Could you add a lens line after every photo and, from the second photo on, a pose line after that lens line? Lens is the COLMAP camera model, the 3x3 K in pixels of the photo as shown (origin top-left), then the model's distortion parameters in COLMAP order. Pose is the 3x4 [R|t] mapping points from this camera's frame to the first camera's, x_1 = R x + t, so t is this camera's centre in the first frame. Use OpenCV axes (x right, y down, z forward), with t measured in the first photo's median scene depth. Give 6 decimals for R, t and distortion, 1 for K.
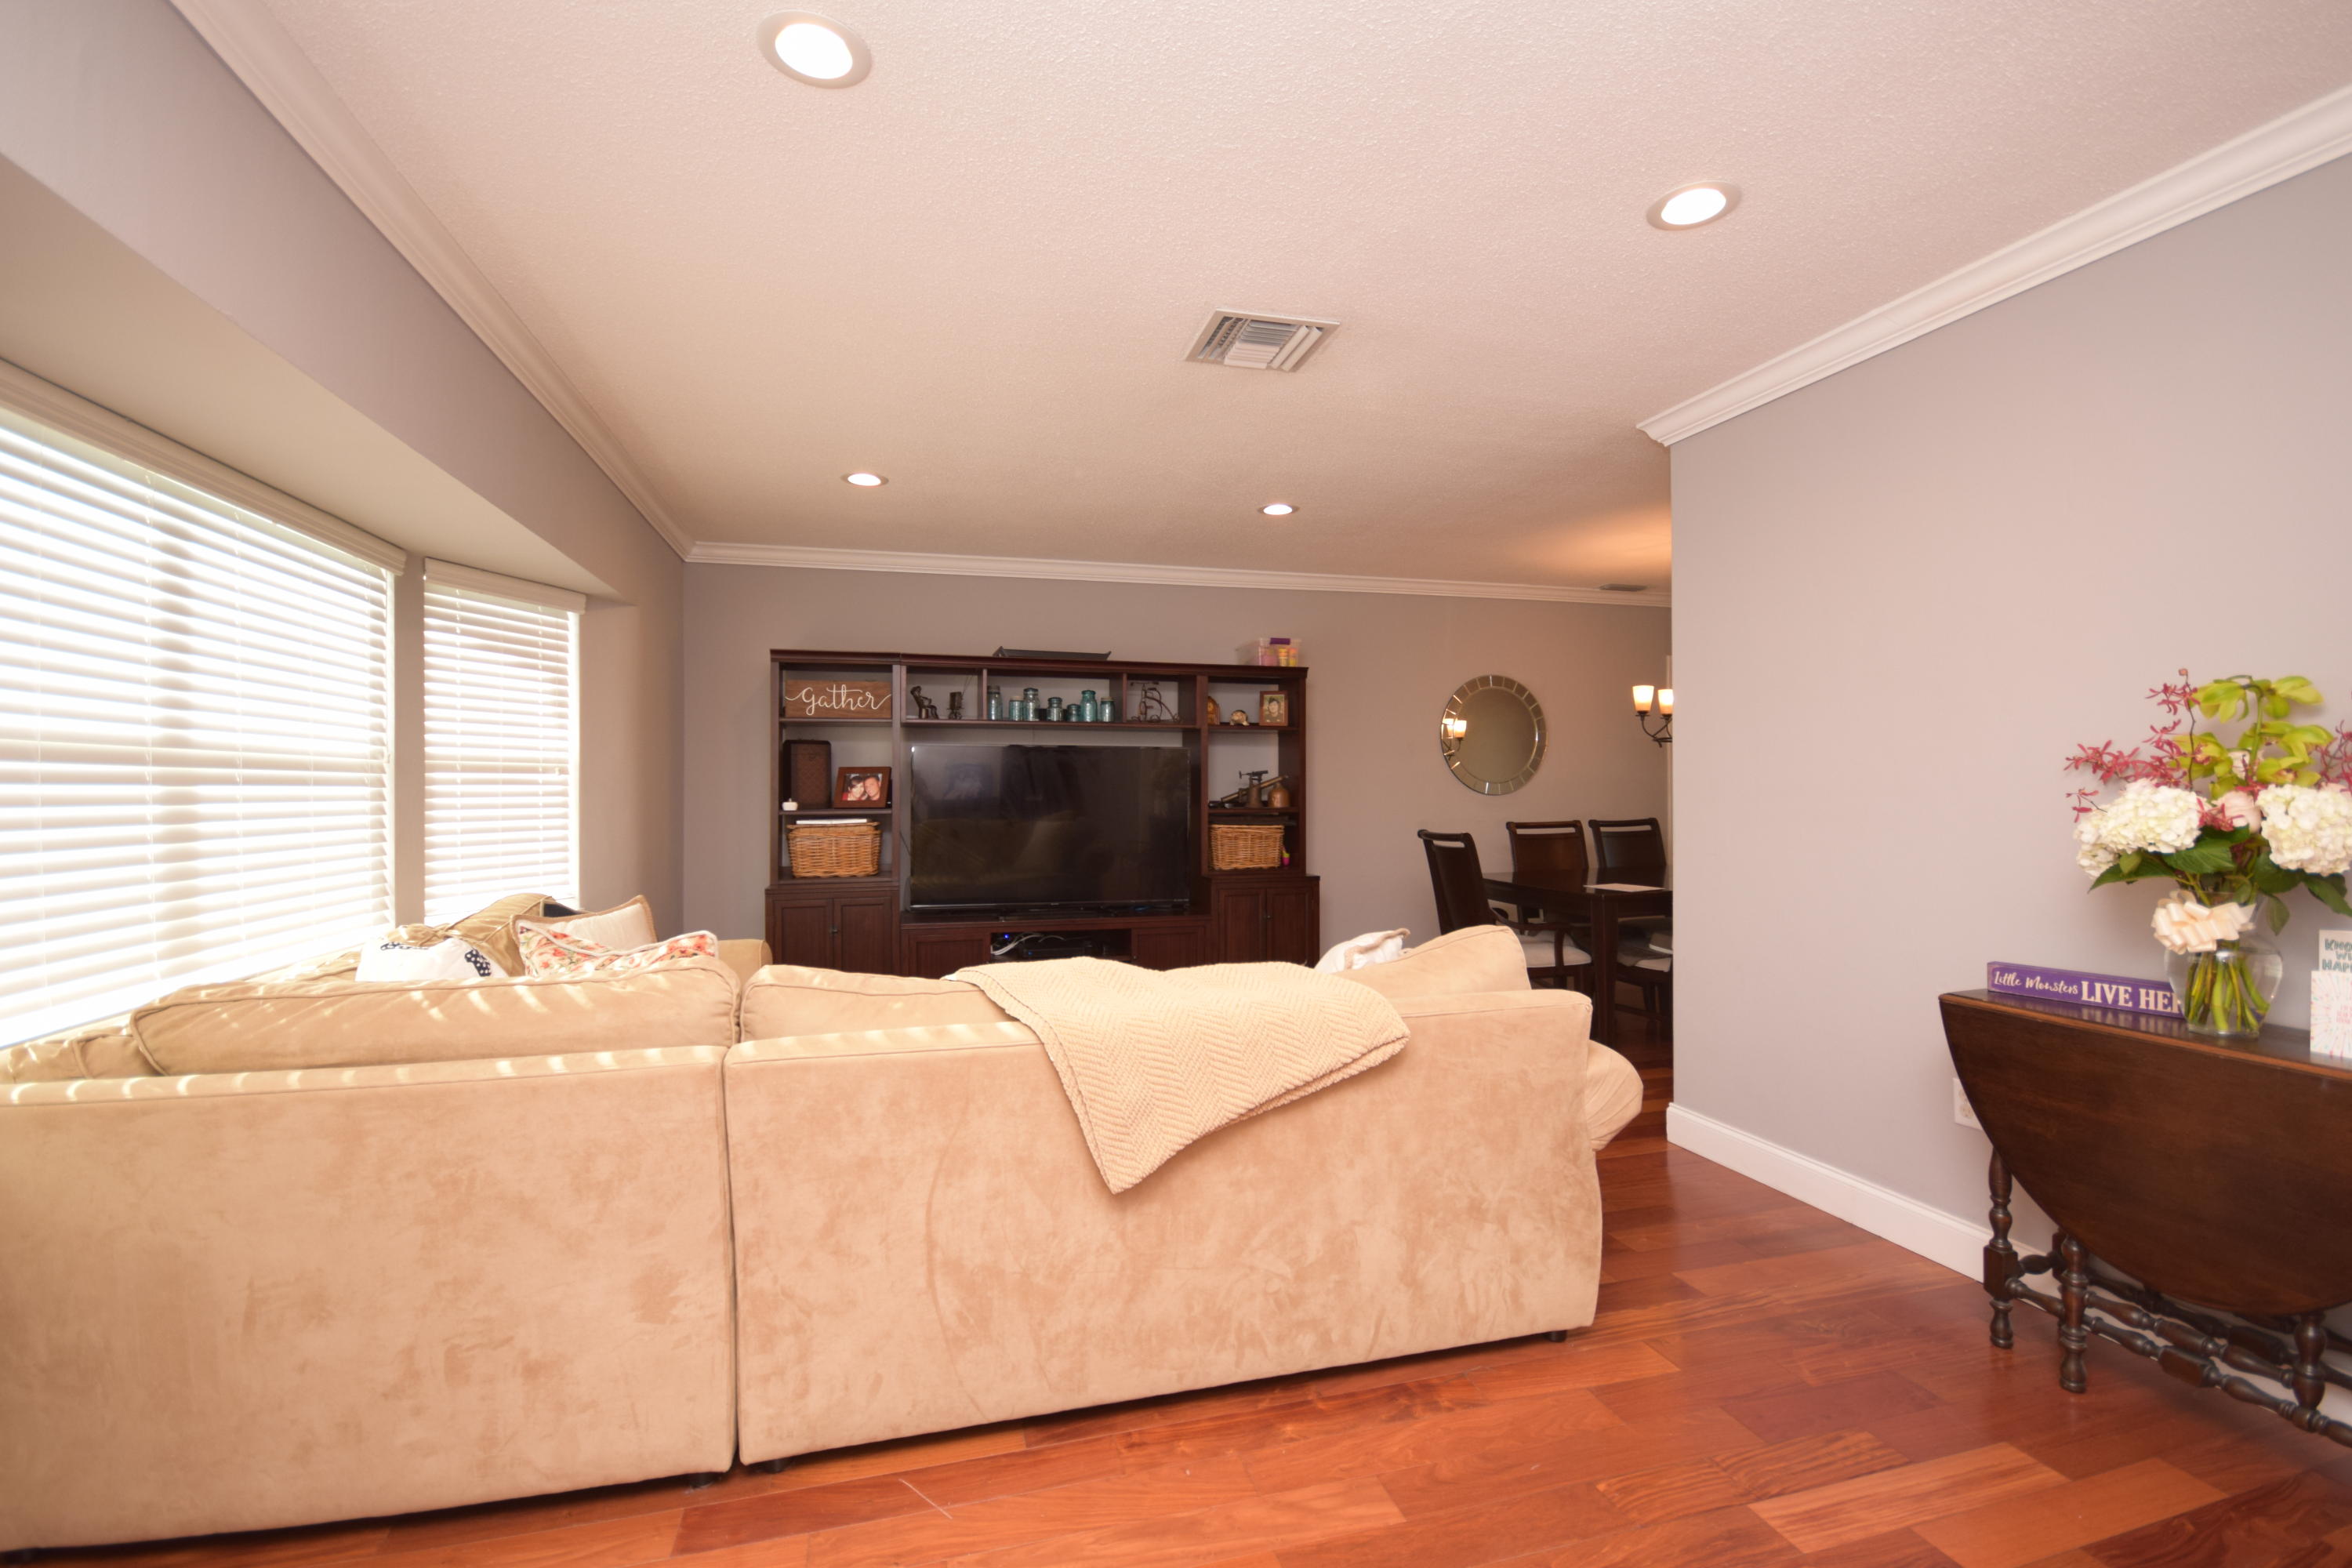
lens RADIAL K [[1033.7, 0, 1180.3], [0, 1033.7, 785.0], [0, 0, 1]] dist [0.014883, -0.014671]
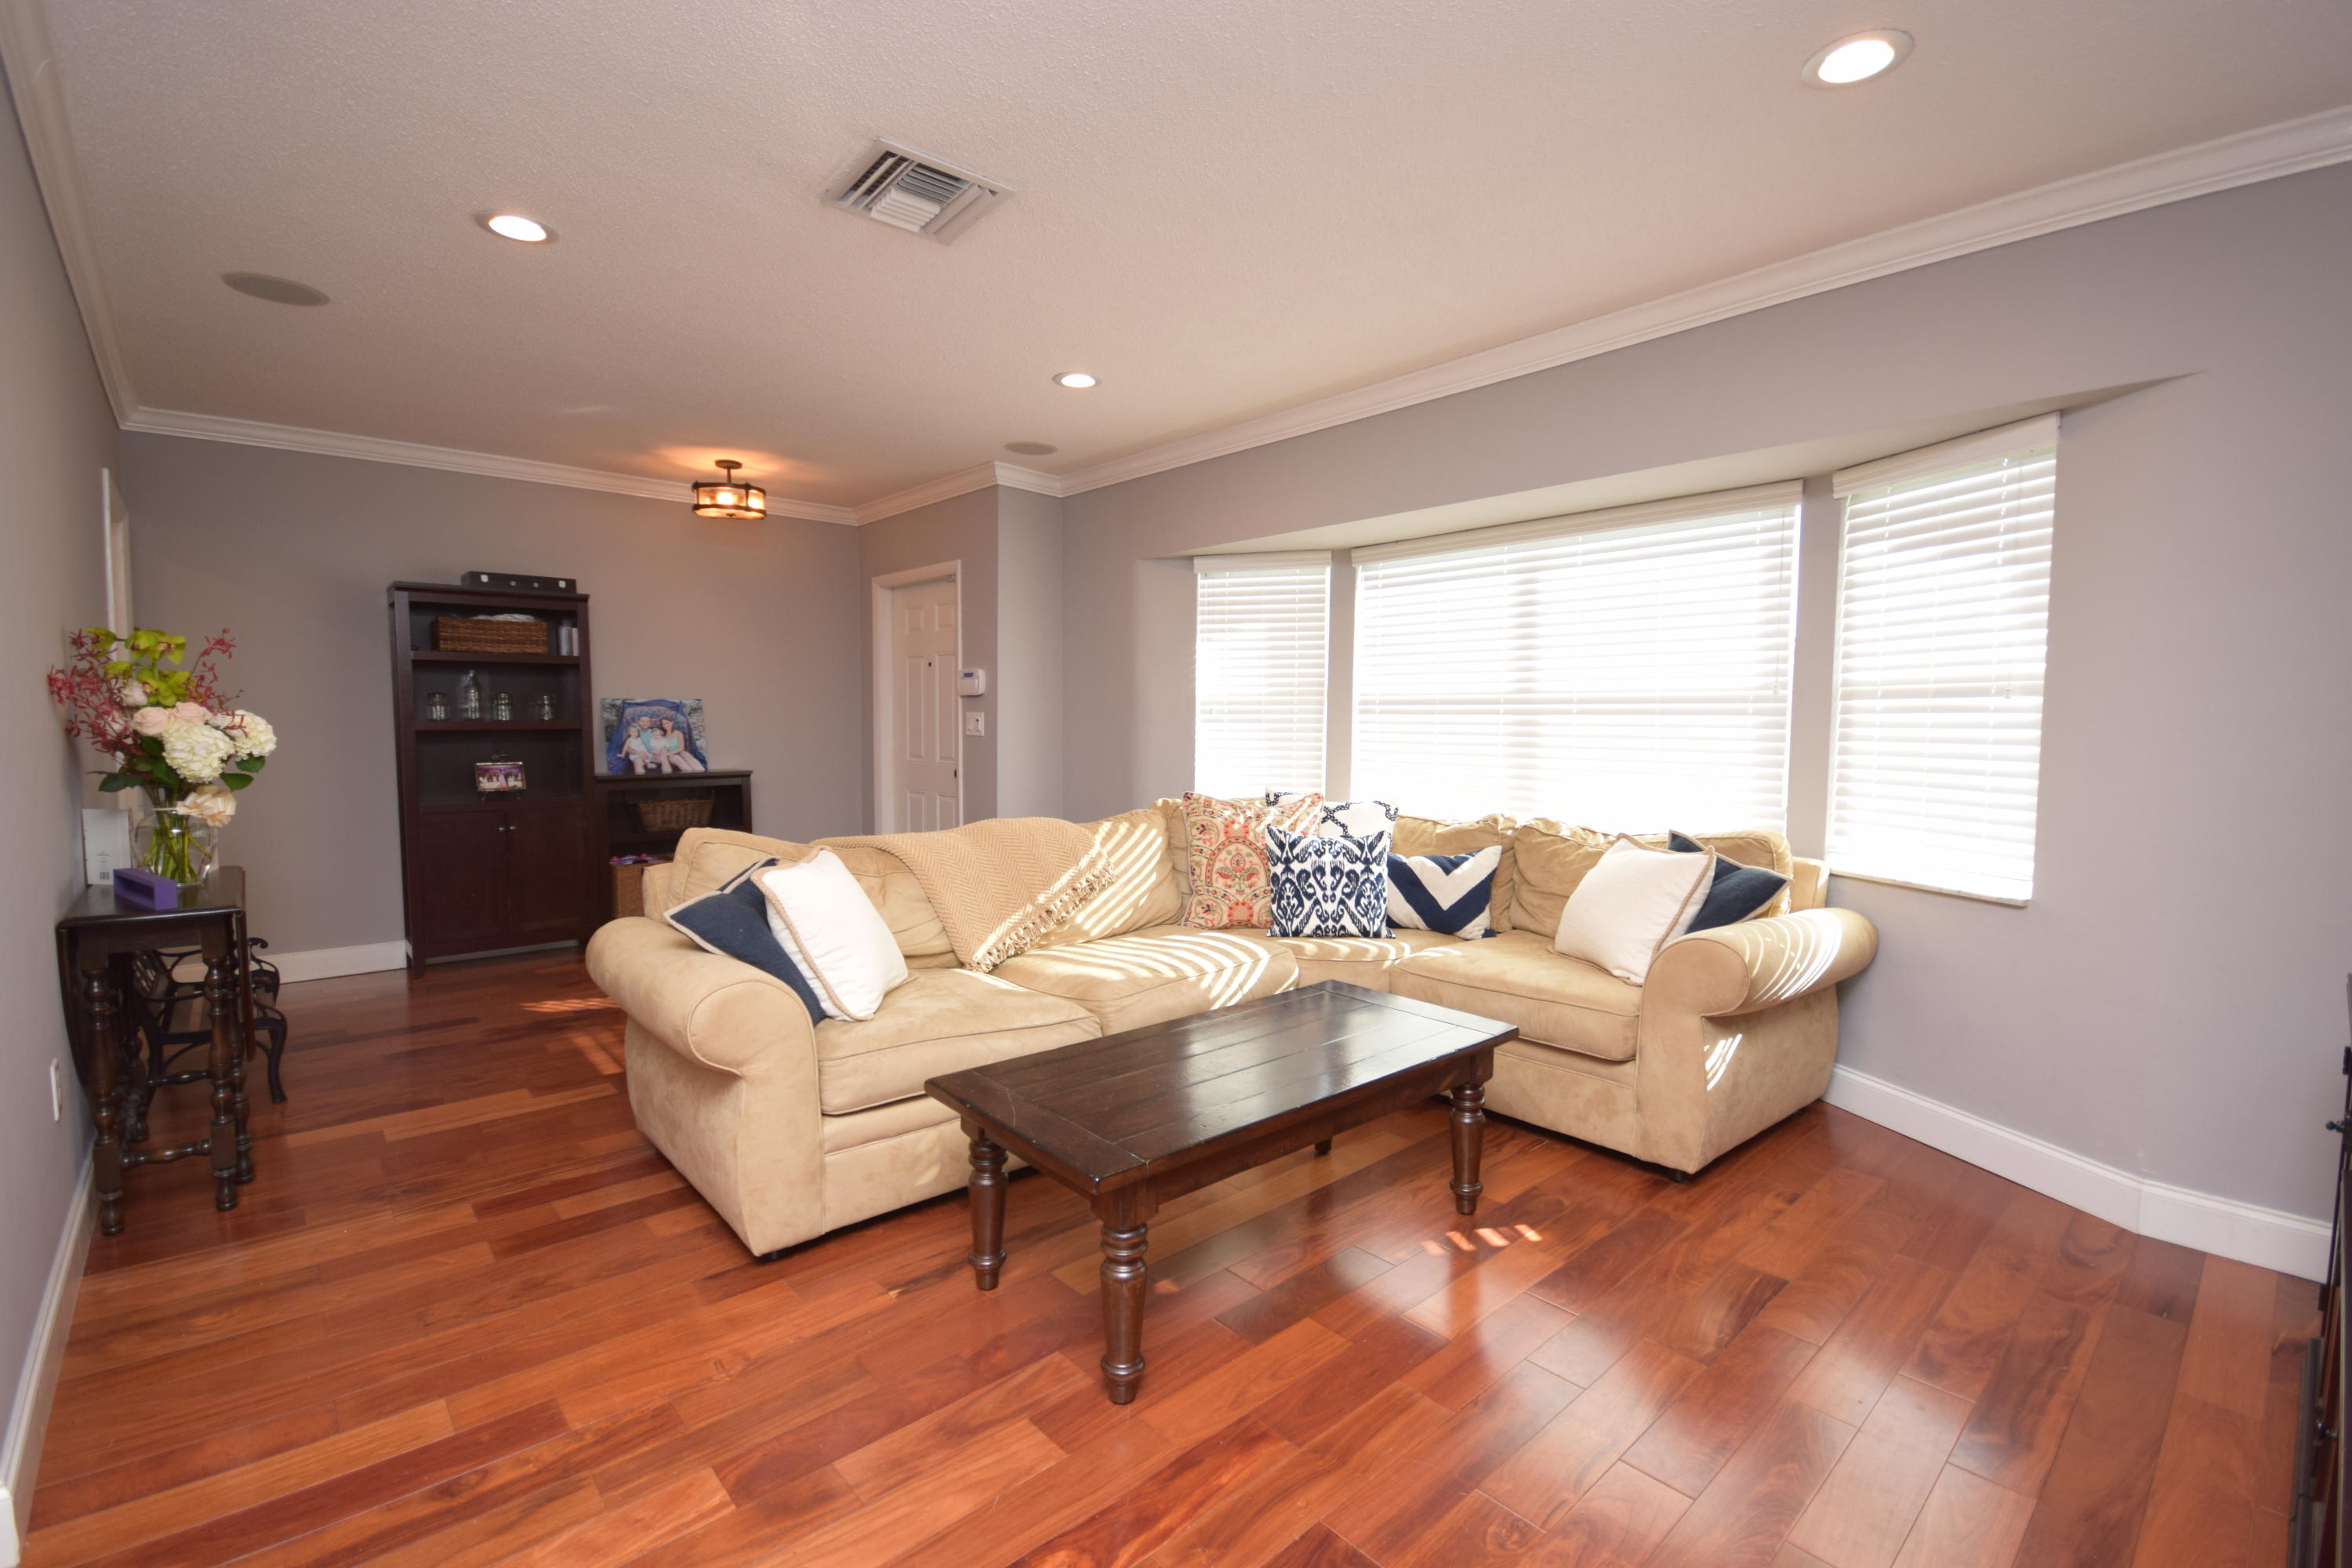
lens RADIAL K [[1033.7, 0, 1180.3], [0, 1033.7, 785.0], [0, 0, 1]] dist [0.014883, -0.014671]
pose [[-0.890099, 0.023471, -0.455162, 0.227937], [-0.004067, 0.998224, 0.059426, 0.010451], [0.455749, 0.054746, -0.888423, 1.520042]]
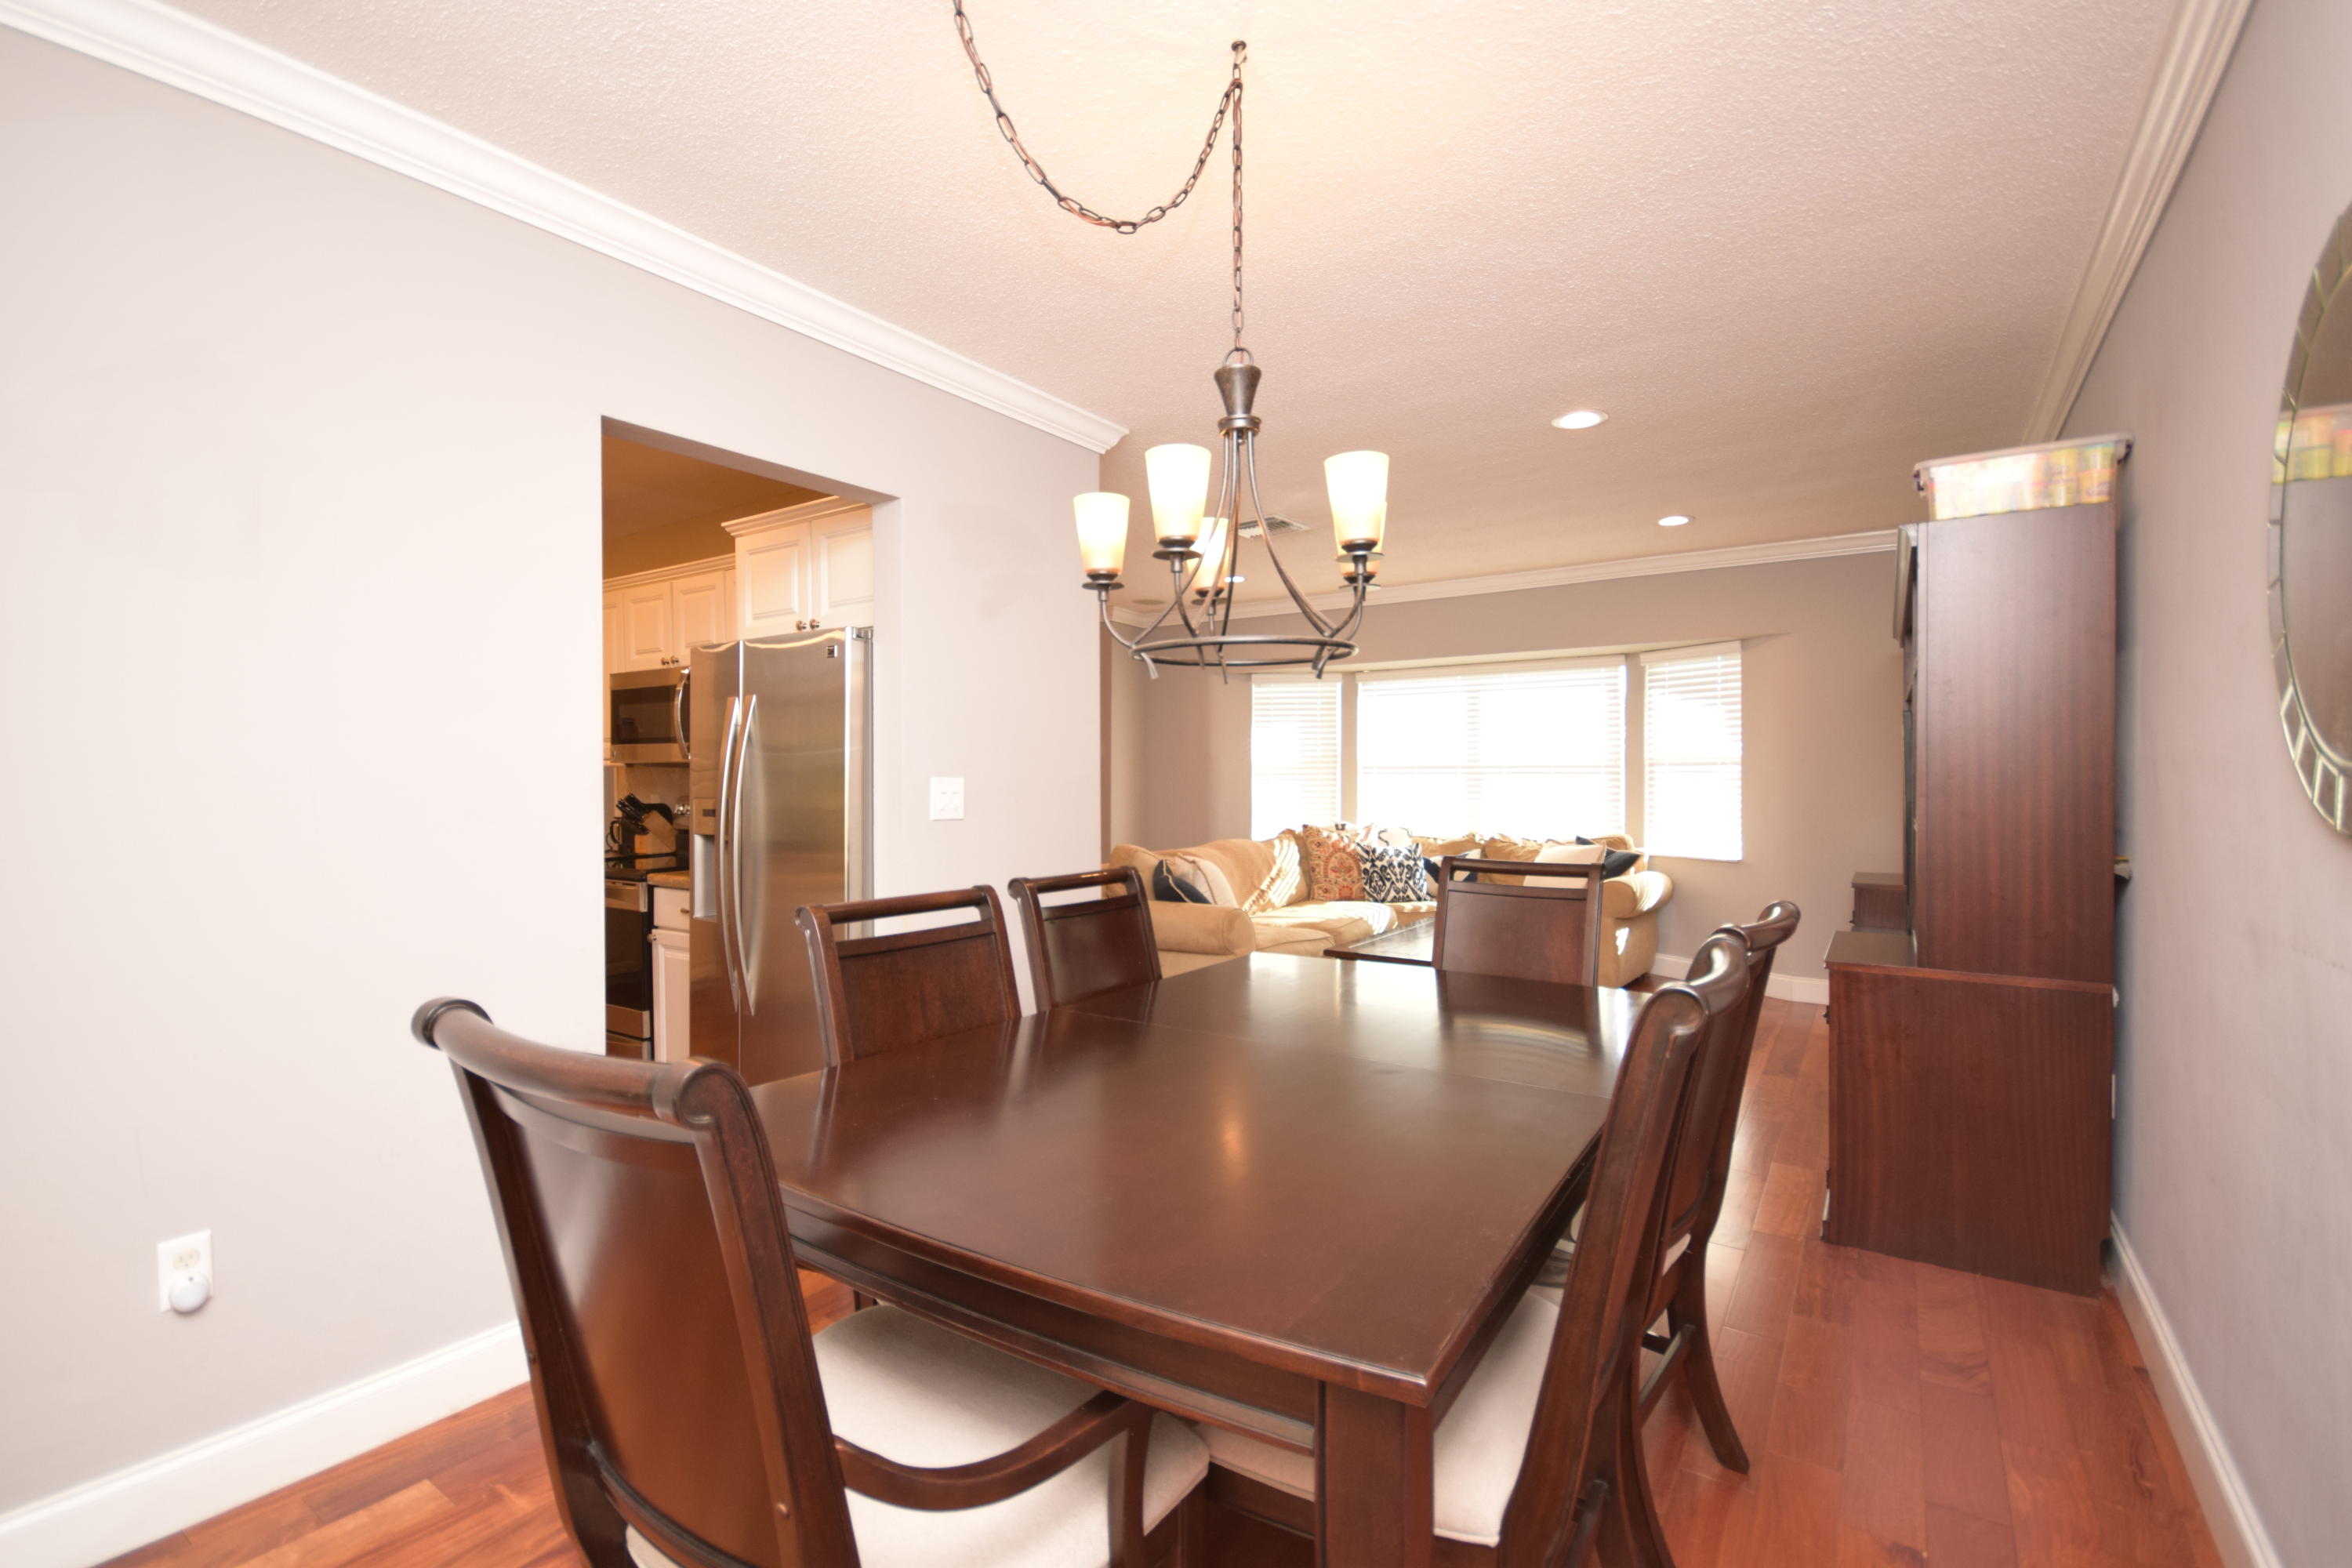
lens RADIAL K [[1033.7, 0, 1180.3], [0, 1033.7, 785.0], [0, 0, 1]] dist [0.014883, -0.014671]
pose [[-0.763110, 0.013225, -0.646133, 1.066162], [0.008053, 0.999908, 0.010954, -0.007591], [0.646218, 0.003156, -0.763146, 1.812752]]
